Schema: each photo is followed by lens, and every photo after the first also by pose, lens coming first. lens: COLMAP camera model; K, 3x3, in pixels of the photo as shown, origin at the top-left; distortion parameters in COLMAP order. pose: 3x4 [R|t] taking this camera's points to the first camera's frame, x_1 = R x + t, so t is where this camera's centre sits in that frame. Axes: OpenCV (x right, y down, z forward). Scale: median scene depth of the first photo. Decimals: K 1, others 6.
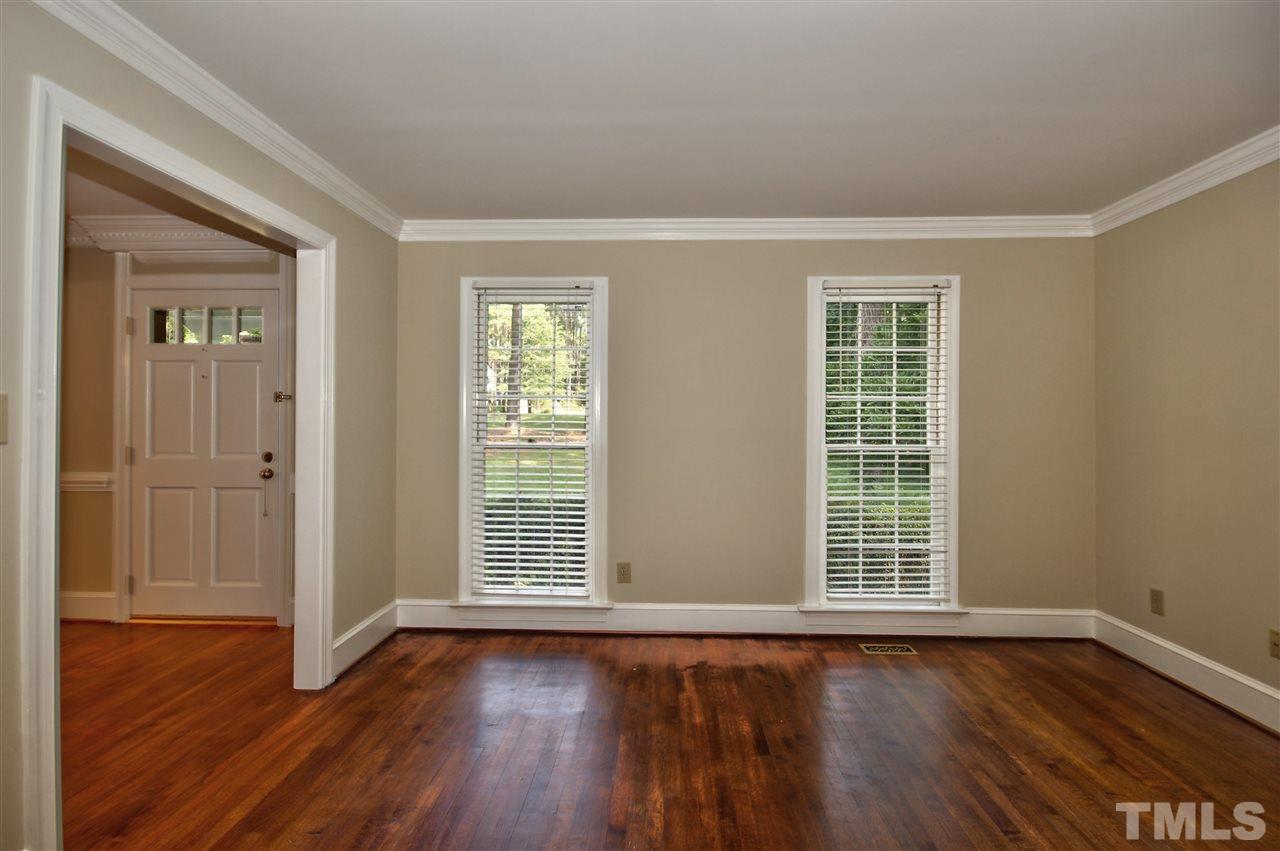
lens RADIAL K [[600.4, 0, 634.2], [0, 600.4, 424.1], [0, 0, 1]] dist [-0.003212, -0.000746]
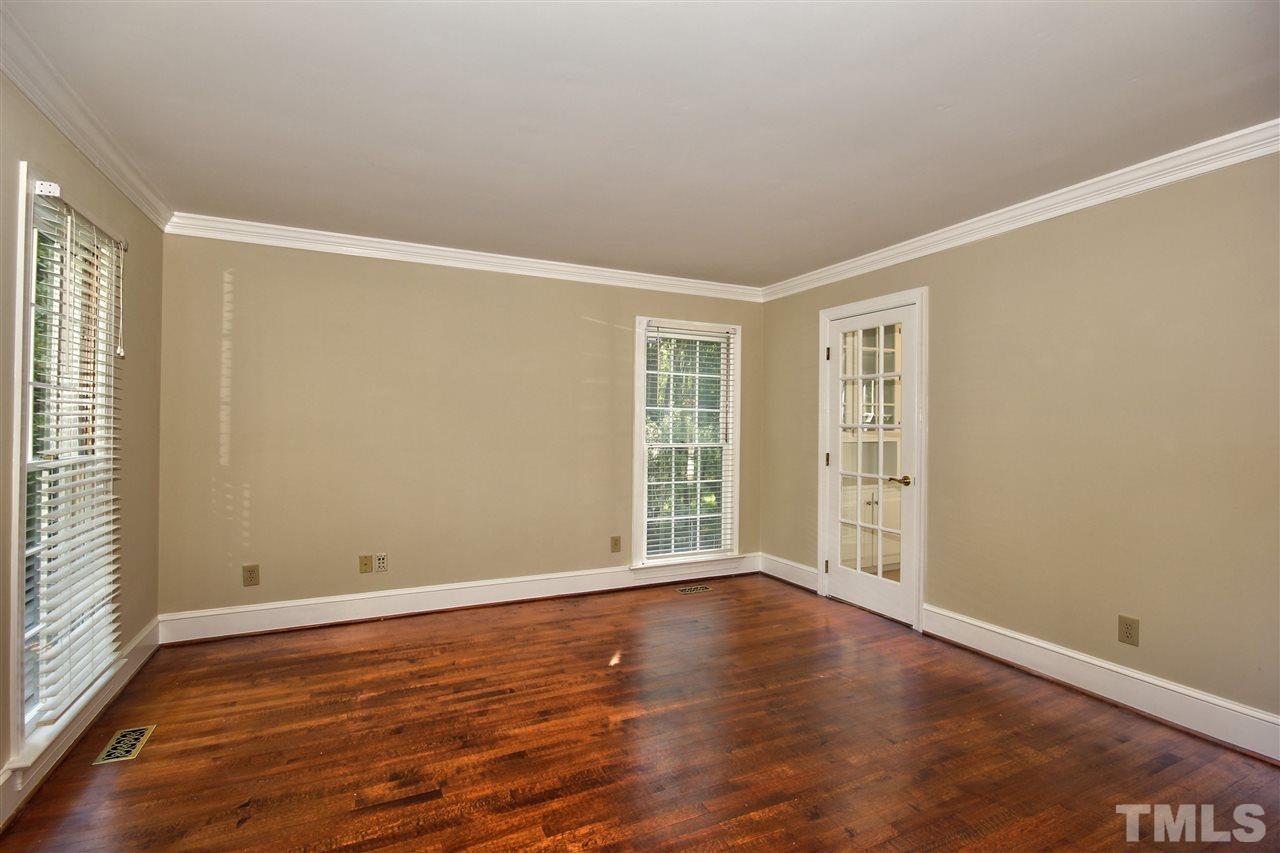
lens RADIAL K [[600.4, 0, 634.2], [0, 600.4, 425.1], [0, 0, 1]] dist [-0.003212, -0.000746]
pose [[-0.467457, -0.007138, 0.883987, -0.757779], [-0.003566, 0.999974, 0.006189, -0.031460], [-0.884008, -0.000259, -0.467471, 1.179712]]
